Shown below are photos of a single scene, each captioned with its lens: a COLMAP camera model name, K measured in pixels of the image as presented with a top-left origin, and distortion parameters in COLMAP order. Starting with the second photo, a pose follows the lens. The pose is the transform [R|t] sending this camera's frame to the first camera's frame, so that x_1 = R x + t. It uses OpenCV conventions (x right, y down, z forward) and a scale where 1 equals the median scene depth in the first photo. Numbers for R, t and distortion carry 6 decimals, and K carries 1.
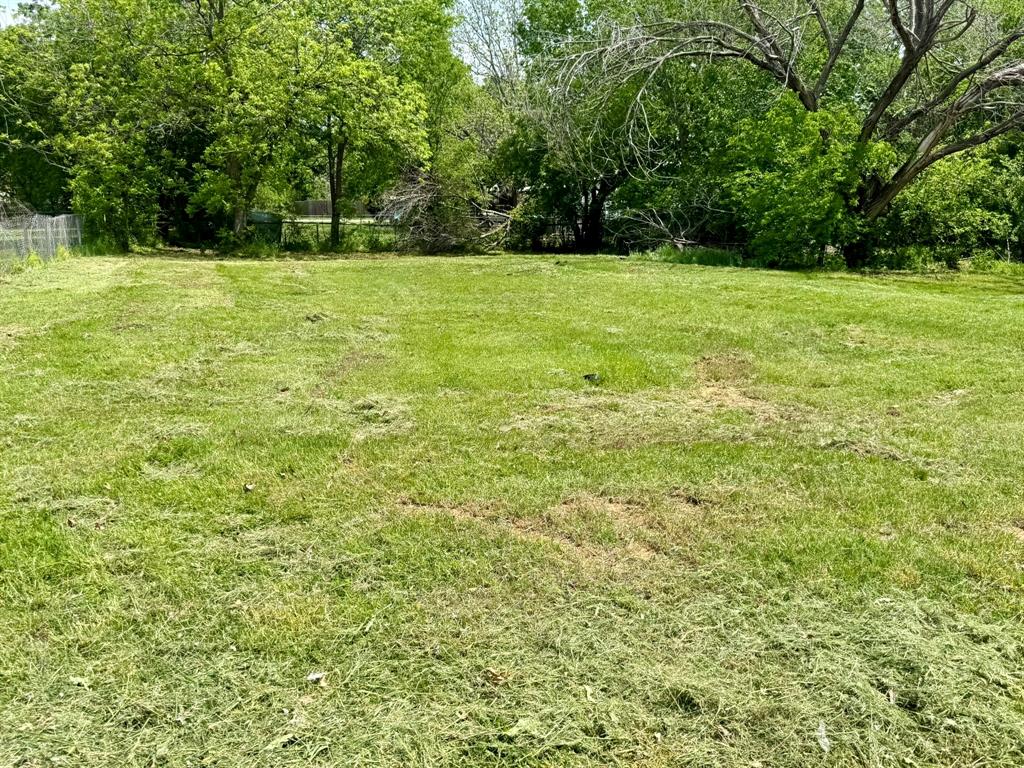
lens RADIAL K [[922.9, 0, 510.9], [0, 922.9, 399.8], [0, 0, 1]] dist [0.114485, -0.210518]
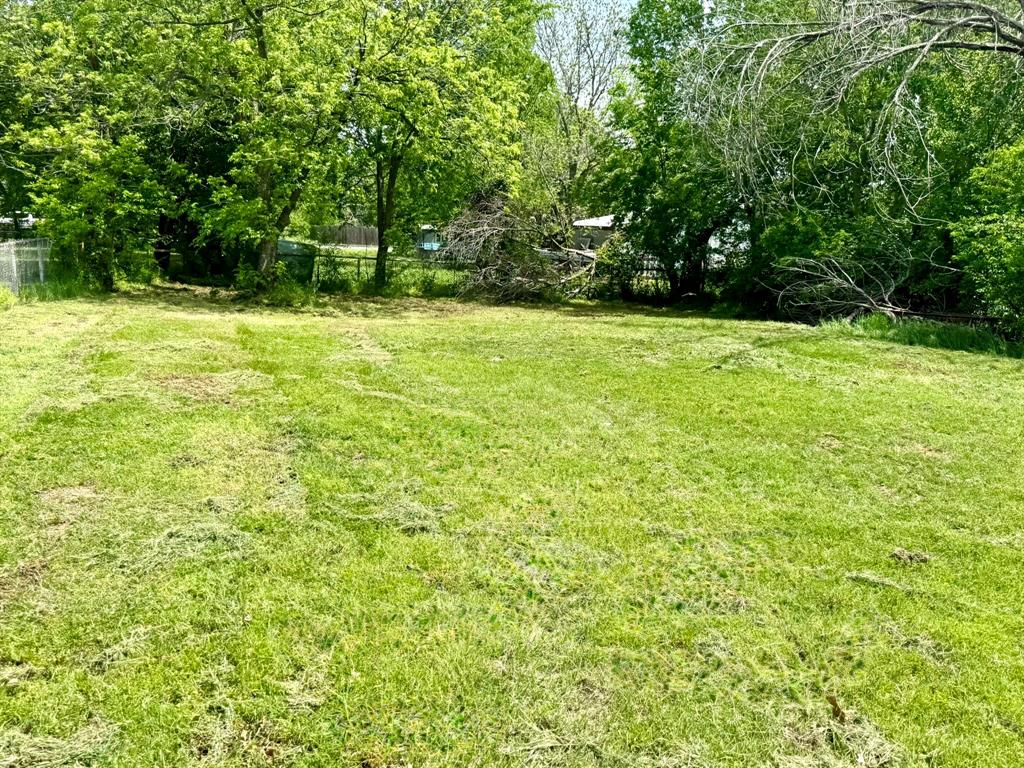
lens RADIAL K [[922.1, 0, 512.0], [0, 922.1, 384.0], [0, 0, 1]] dist [0.132867, -0.194870]
pose [[0.999261, 0.038055, 0.005464, -0.097741], [-0.037772, 0.998279, -0.044866, -0.065134], [-0.007162, 0.044626, 0.998978, 0.268114]]
